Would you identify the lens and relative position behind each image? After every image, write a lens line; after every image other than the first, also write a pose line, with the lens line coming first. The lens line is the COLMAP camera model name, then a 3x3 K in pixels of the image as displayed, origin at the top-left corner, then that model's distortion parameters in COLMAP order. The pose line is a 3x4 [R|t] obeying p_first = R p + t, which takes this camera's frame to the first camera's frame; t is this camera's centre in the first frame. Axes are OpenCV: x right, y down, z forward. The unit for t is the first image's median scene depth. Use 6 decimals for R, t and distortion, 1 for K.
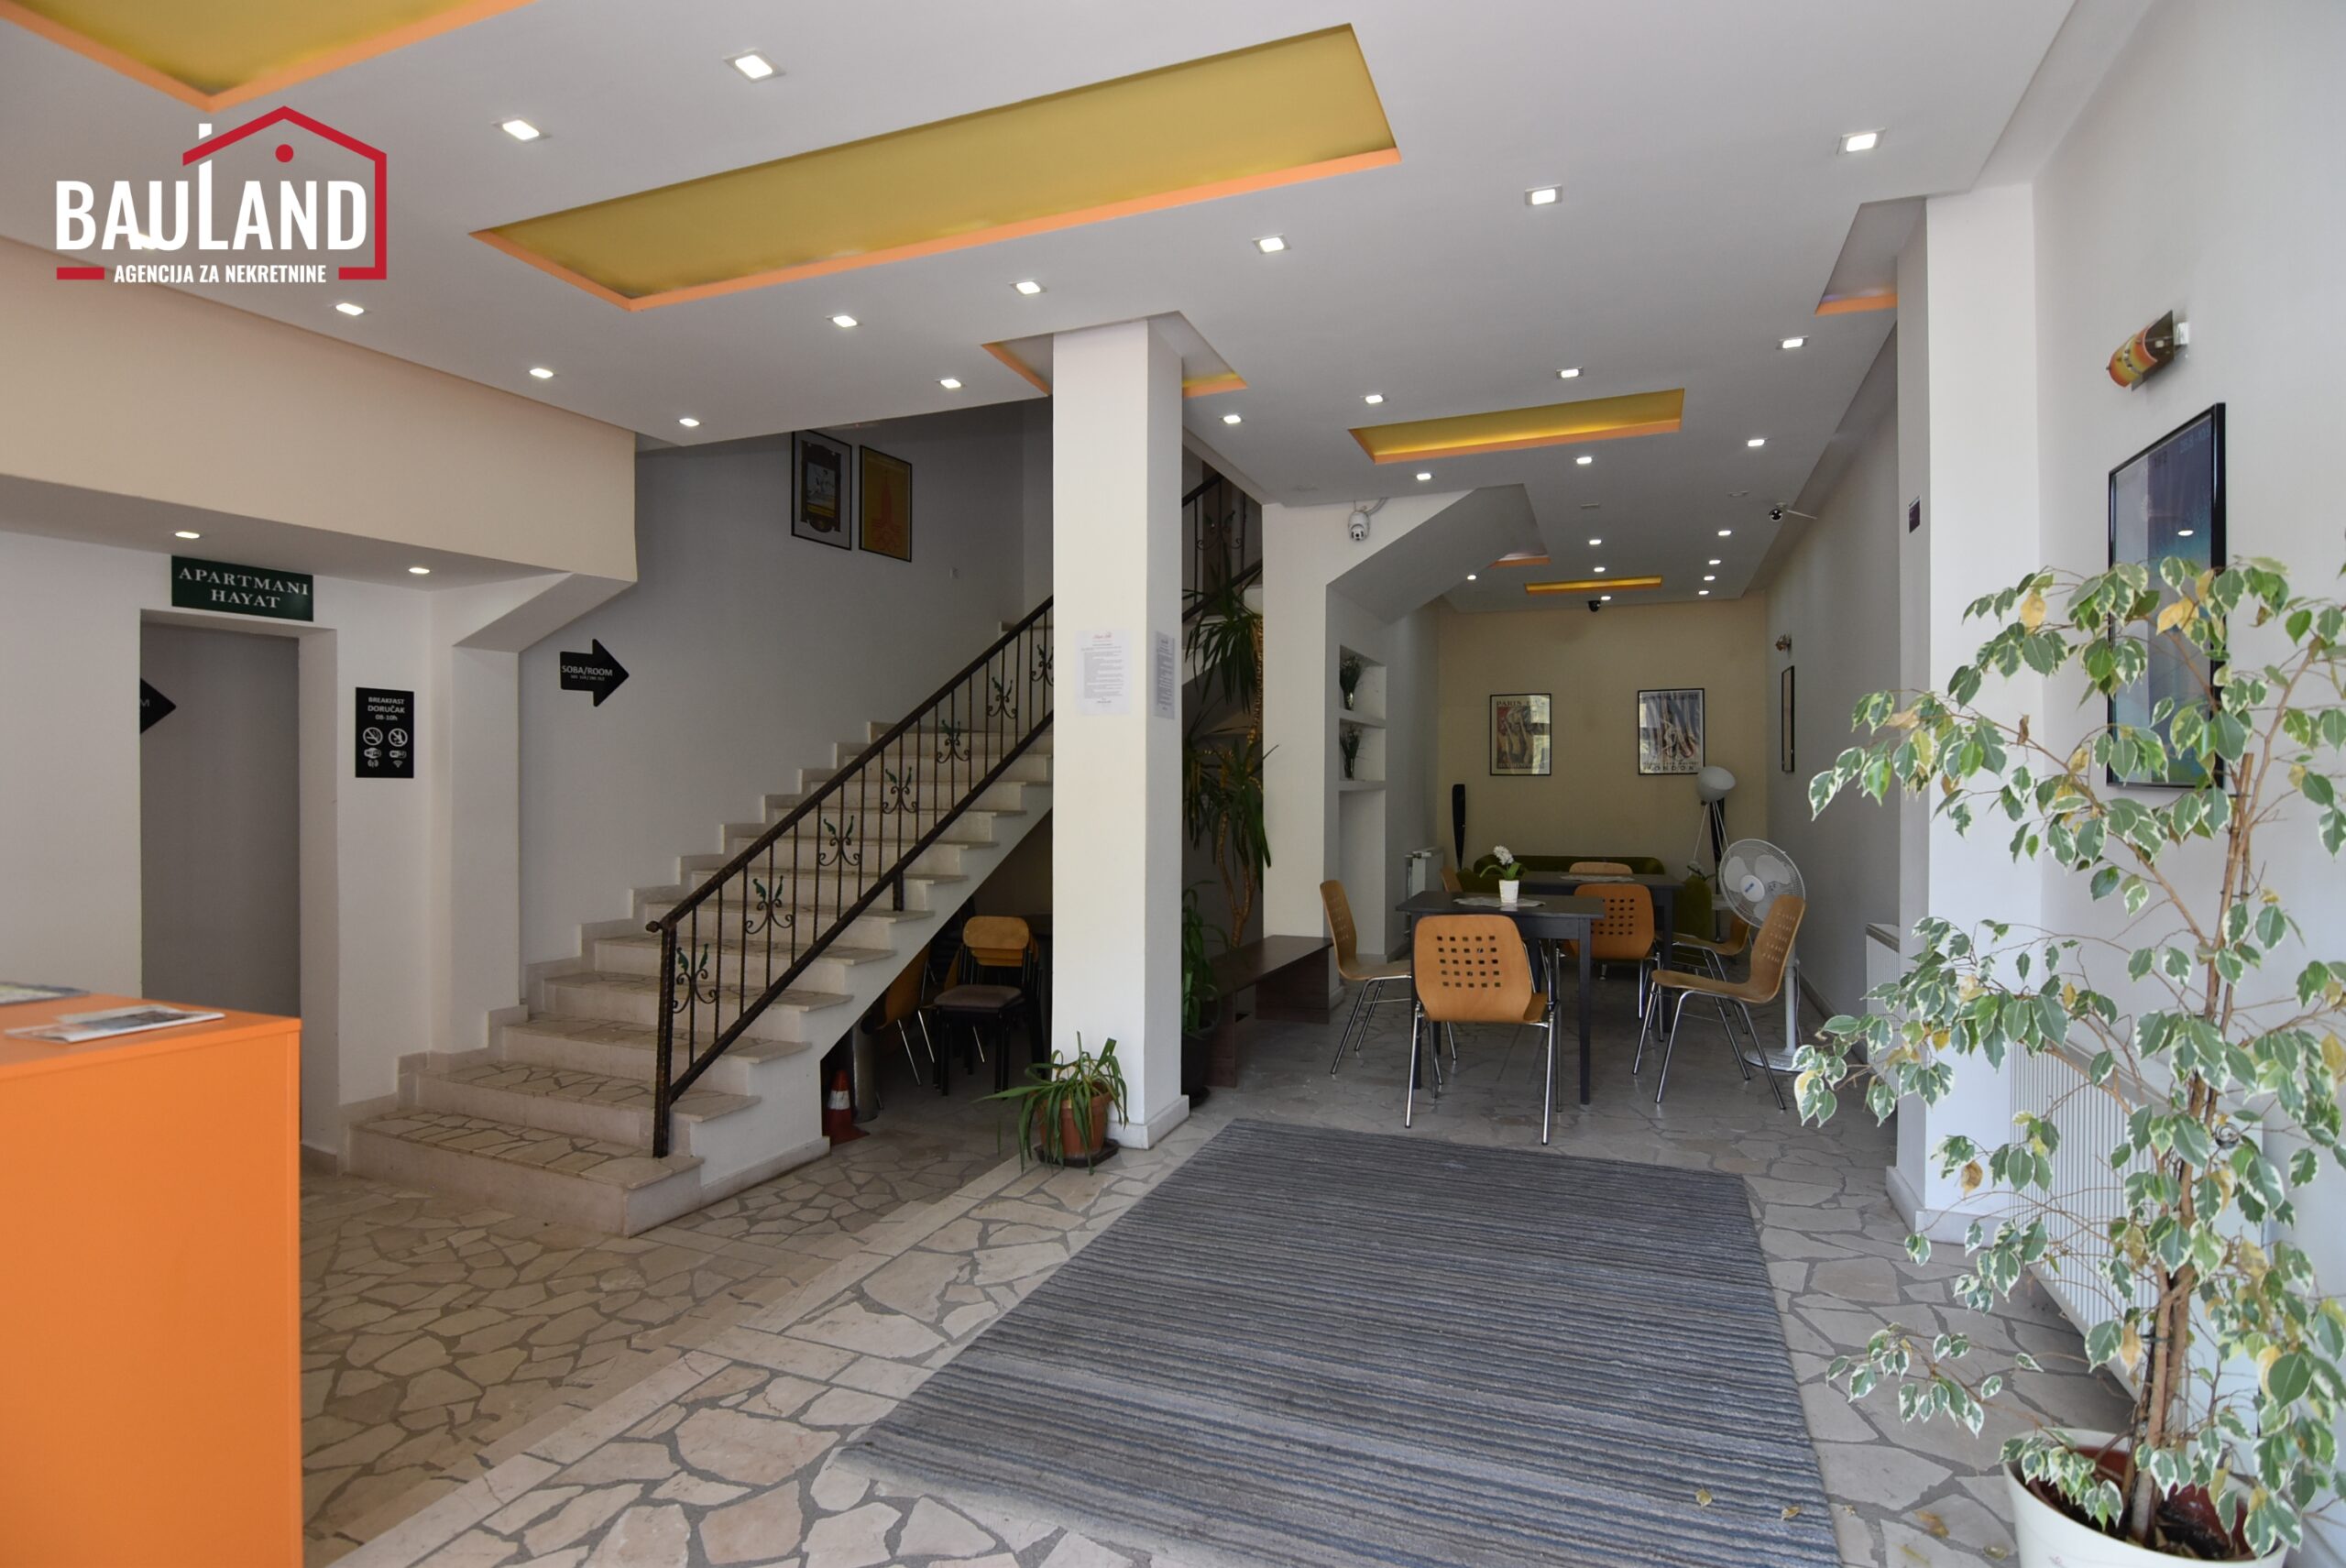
lens RADIAL K [[1143.0, 0, 1170.9], [0, 1143.0, 790.4], [0, 0, 1]] dist [-0.003551, -0.008478]
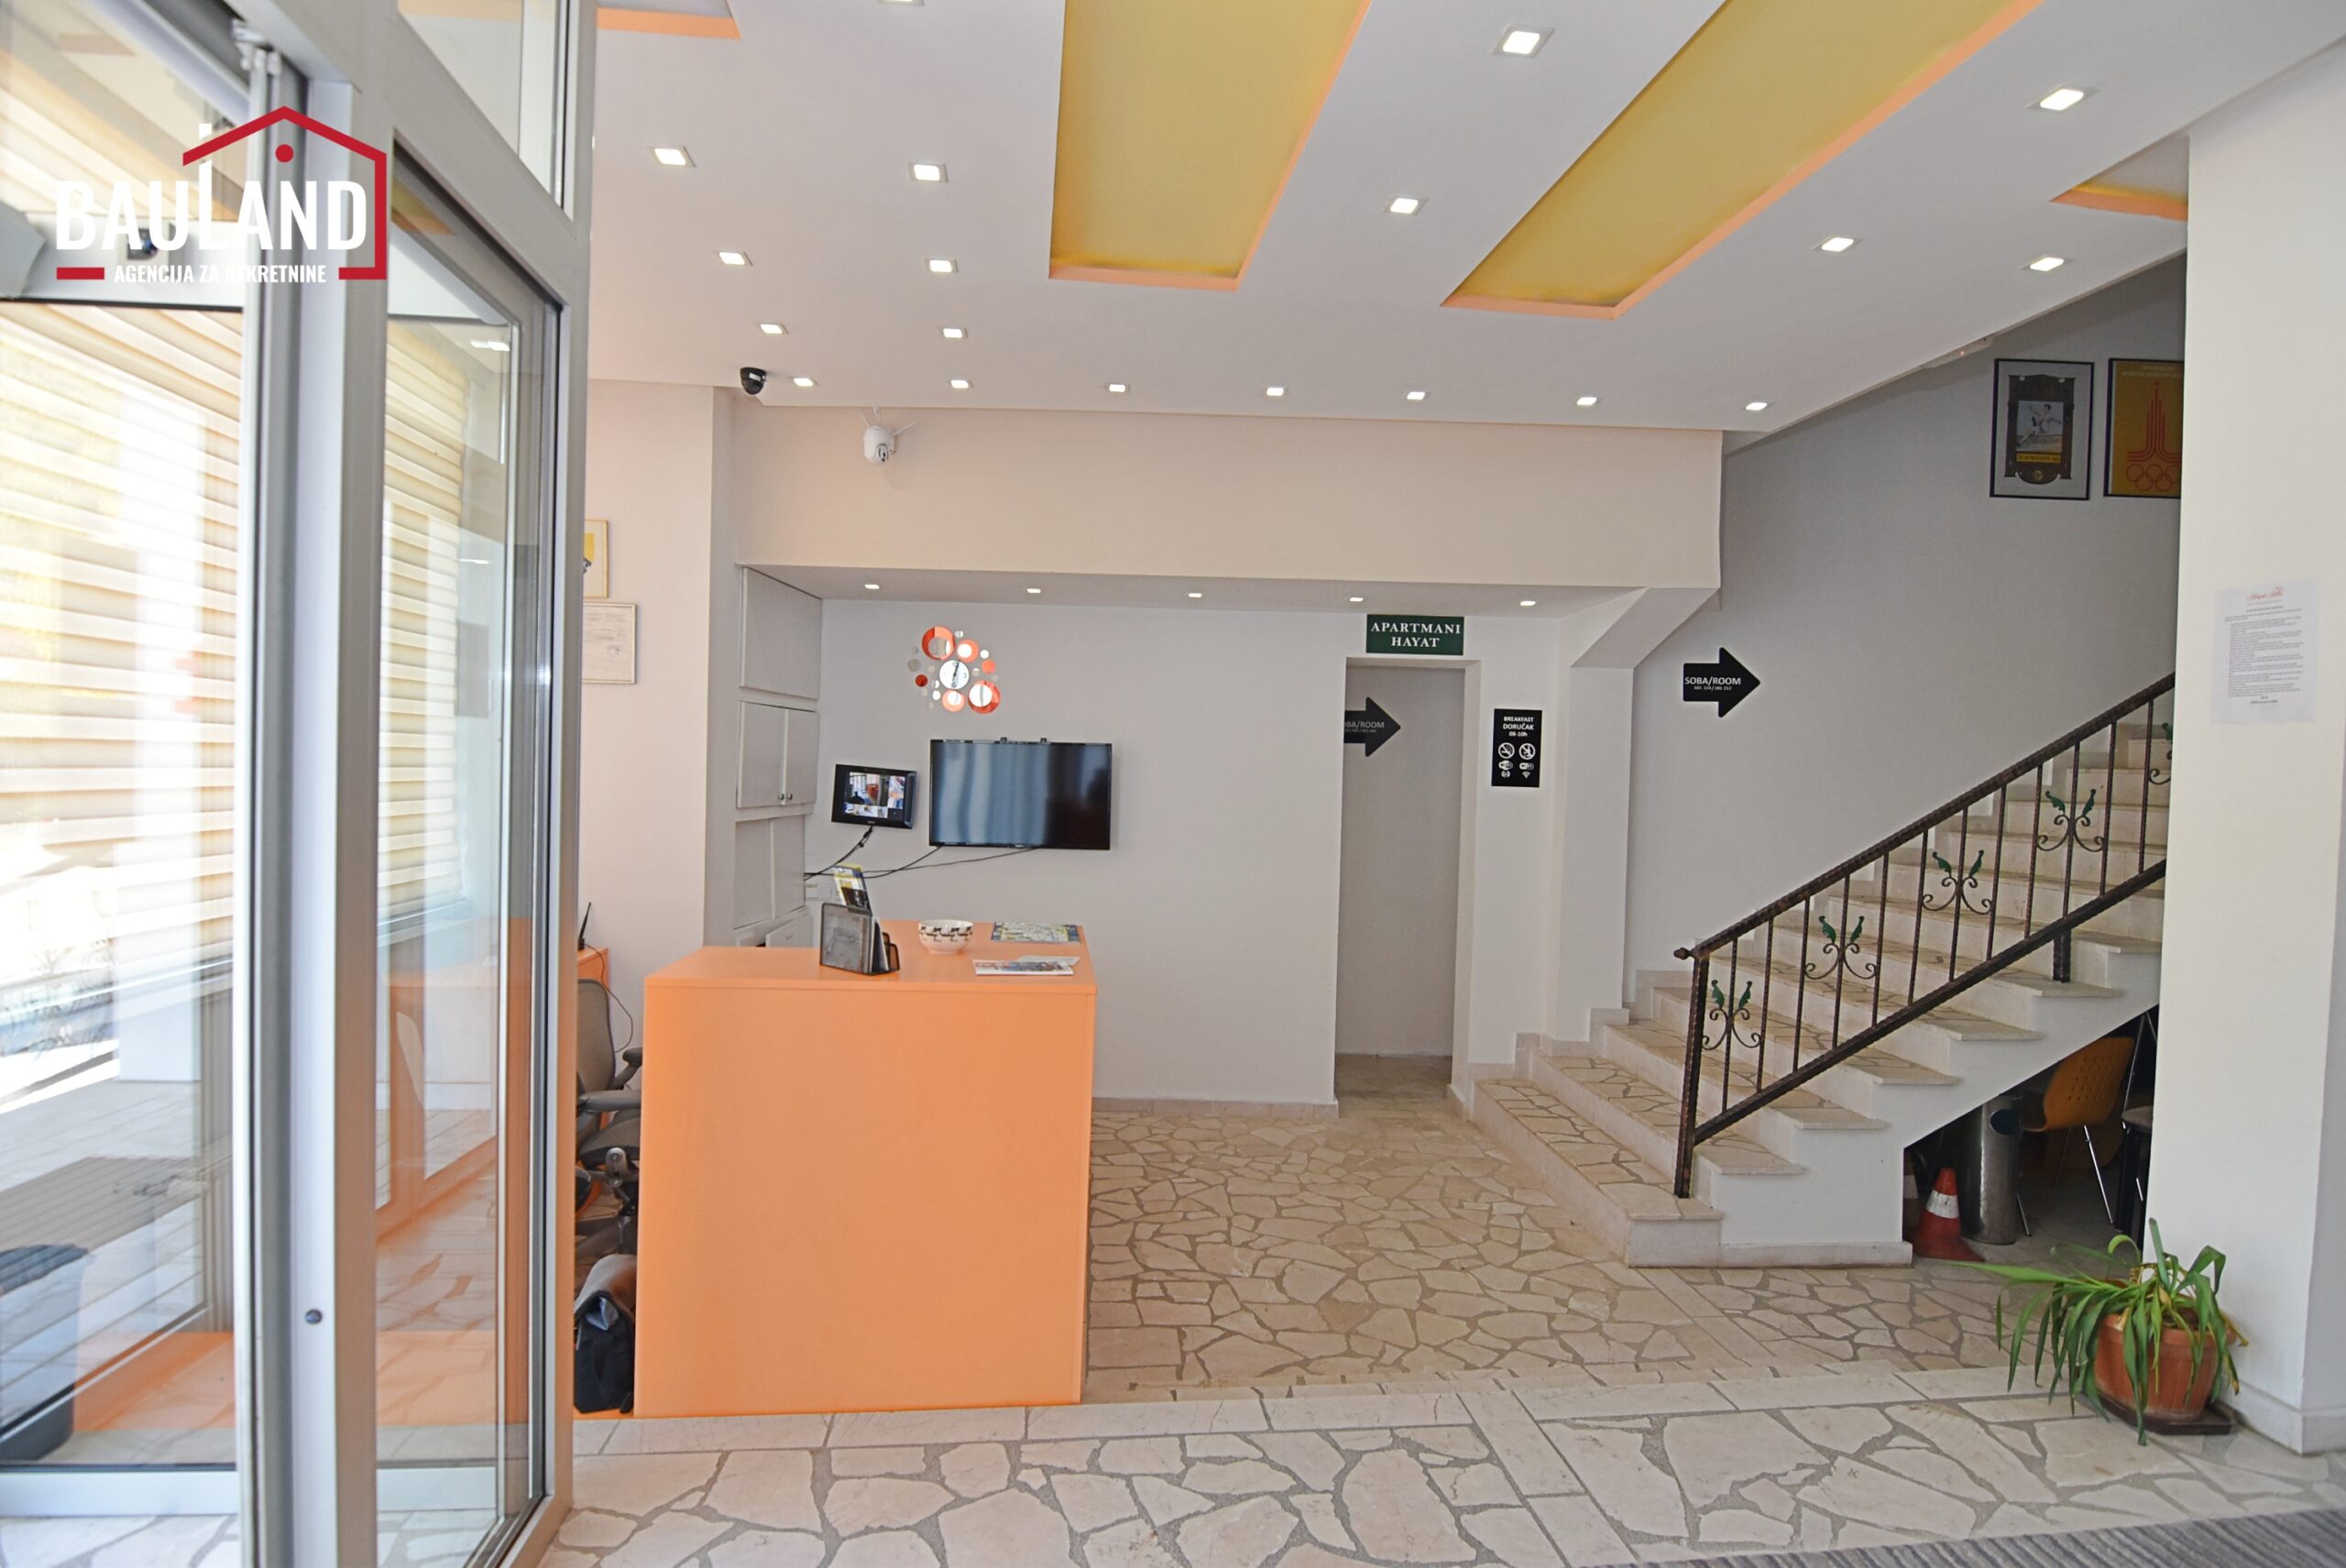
lens RADIAL K [[1143.0, 0, 1170.9], [0, 1143.0, 790.4], [0, 0, 1]] dist [-0.003551, -0.008478]
pose [[0.473546, 0.029864, -0.880263, 0.172162], [-0.028127, 0.999428, 0.018775, -0.021323], [0.880320, 0.015868, 0.474115, 0.169536]]
